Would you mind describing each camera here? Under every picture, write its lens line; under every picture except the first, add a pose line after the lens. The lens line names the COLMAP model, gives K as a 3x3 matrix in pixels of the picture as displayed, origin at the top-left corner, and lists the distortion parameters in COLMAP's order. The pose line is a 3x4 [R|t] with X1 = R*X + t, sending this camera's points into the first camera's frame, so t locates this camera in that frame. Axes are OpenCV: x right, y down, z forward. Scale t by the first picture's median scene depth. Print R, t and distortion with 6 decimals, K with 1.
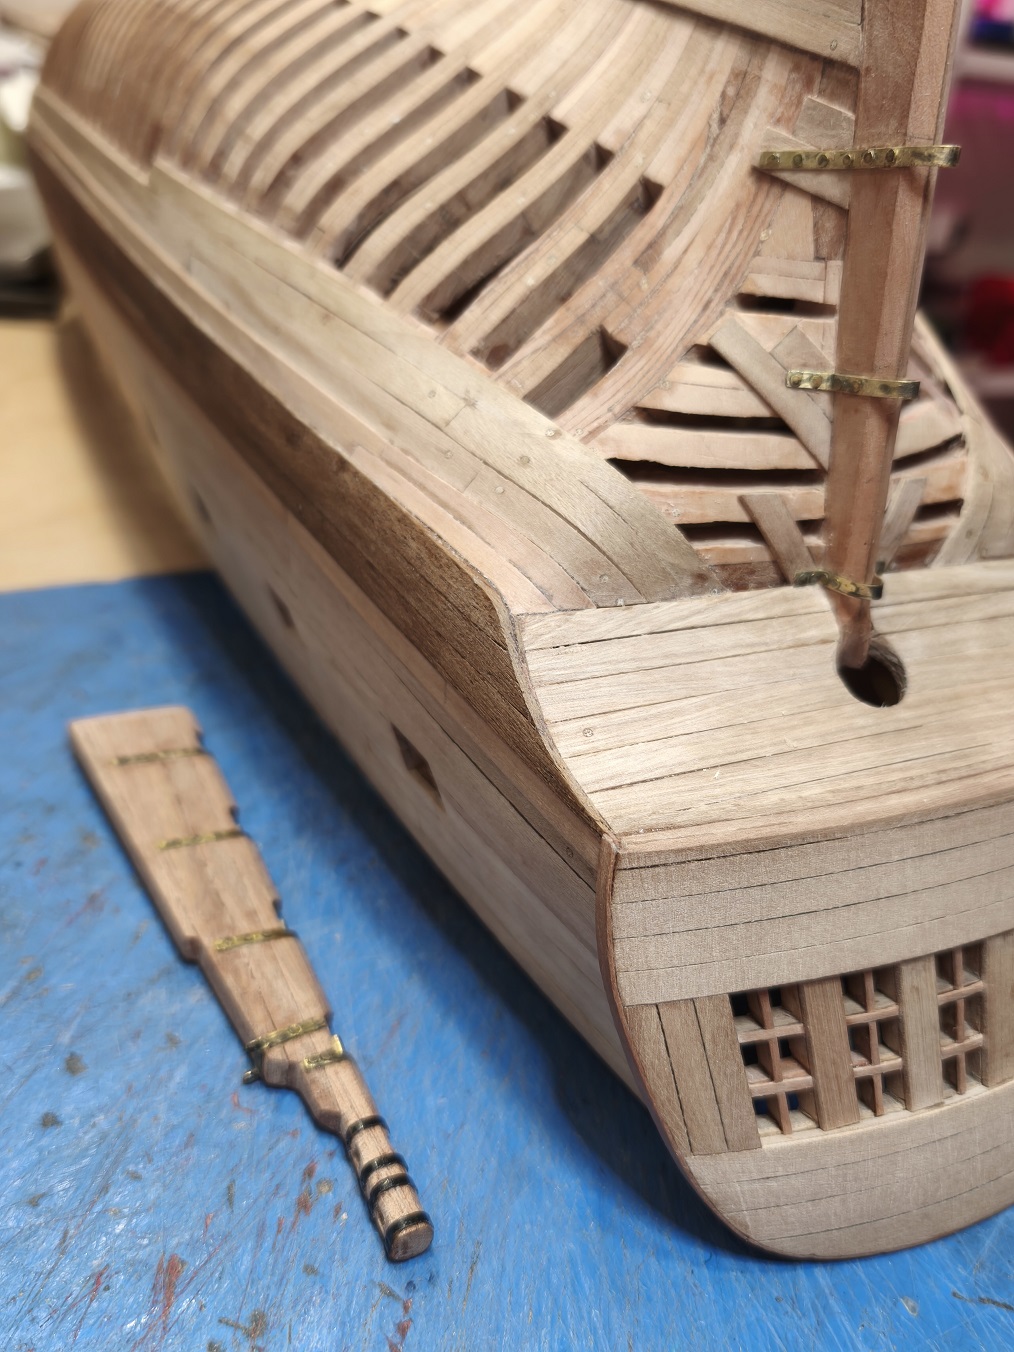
lens RADIAL K [[1094.2, 0, 513.2], [0, 1094.2, 678.6], [0, 0, 1]] dist [-0.063348, 0.121122]
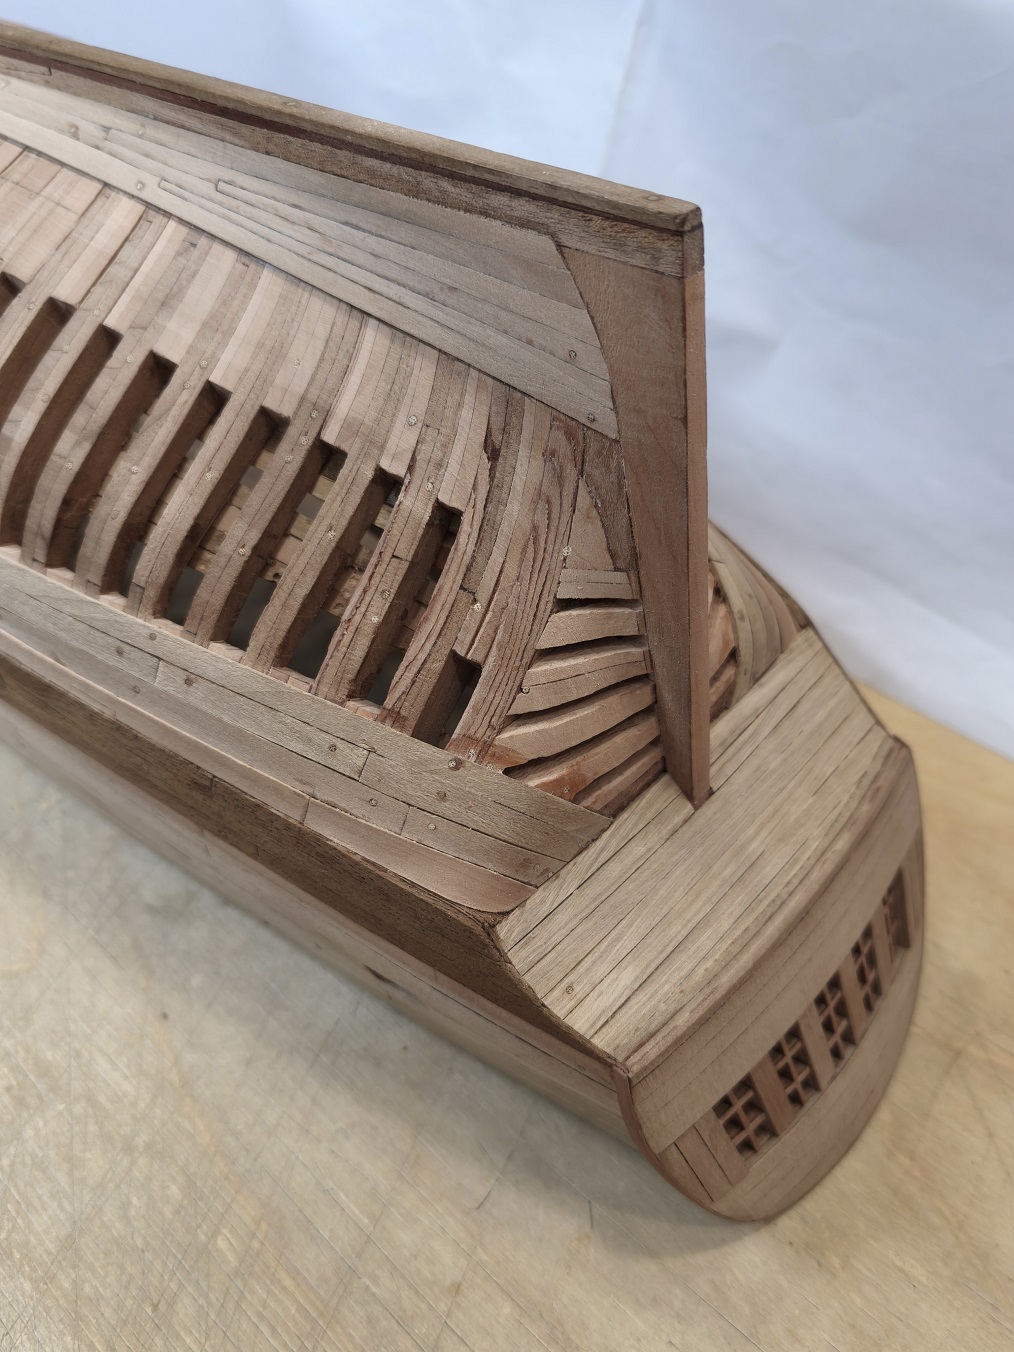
lens RADIAL K [[1109.0, 0, 508.0], [0, 1109.0, 657.1], [0, 0, 1]] dist [0.021287, 0.004399]
pose [[0.898579, -0.357727, 0.254141, -0.189653], [0.284595, 0.915925, 0.282996, -0.696925], [-0.334009, -0.181967, 0.924838, -0.147476]]
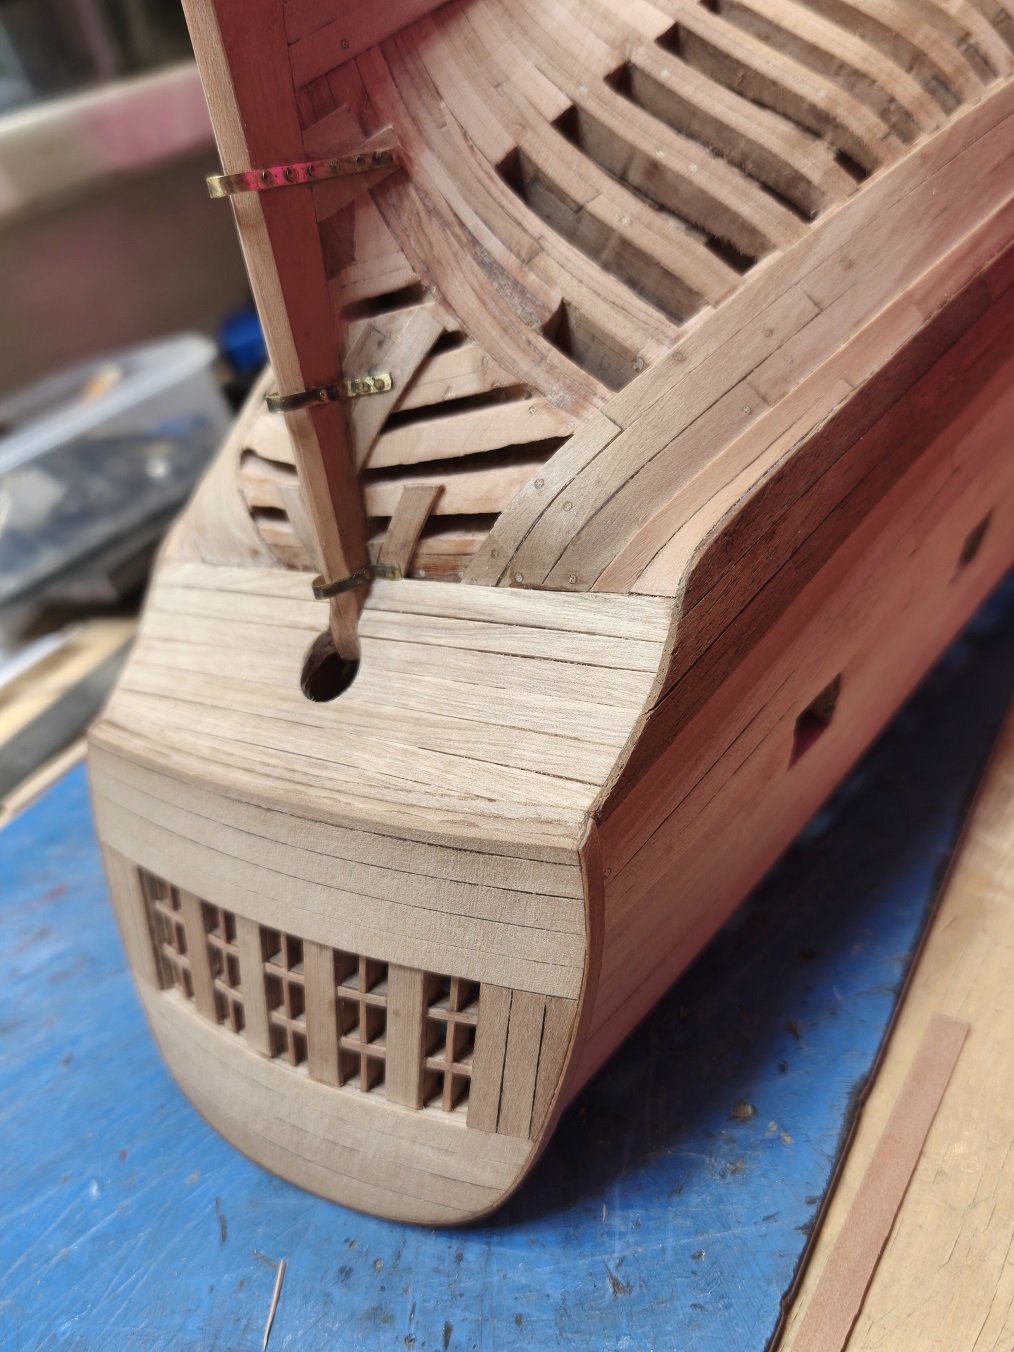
lens RADIAL K [[1109.0, 0, 508.0], [0, 1109.0, 657.1], [0, 0, 1]] dist [0.021287, 0.004399]
pose [[0.516396, 0.237953, -0.822626, 1.383138], [-0.153361, 0.970786, 0.184539, -0.255706], [0.842505, 0.030863, 0.537803, 0.603513]]
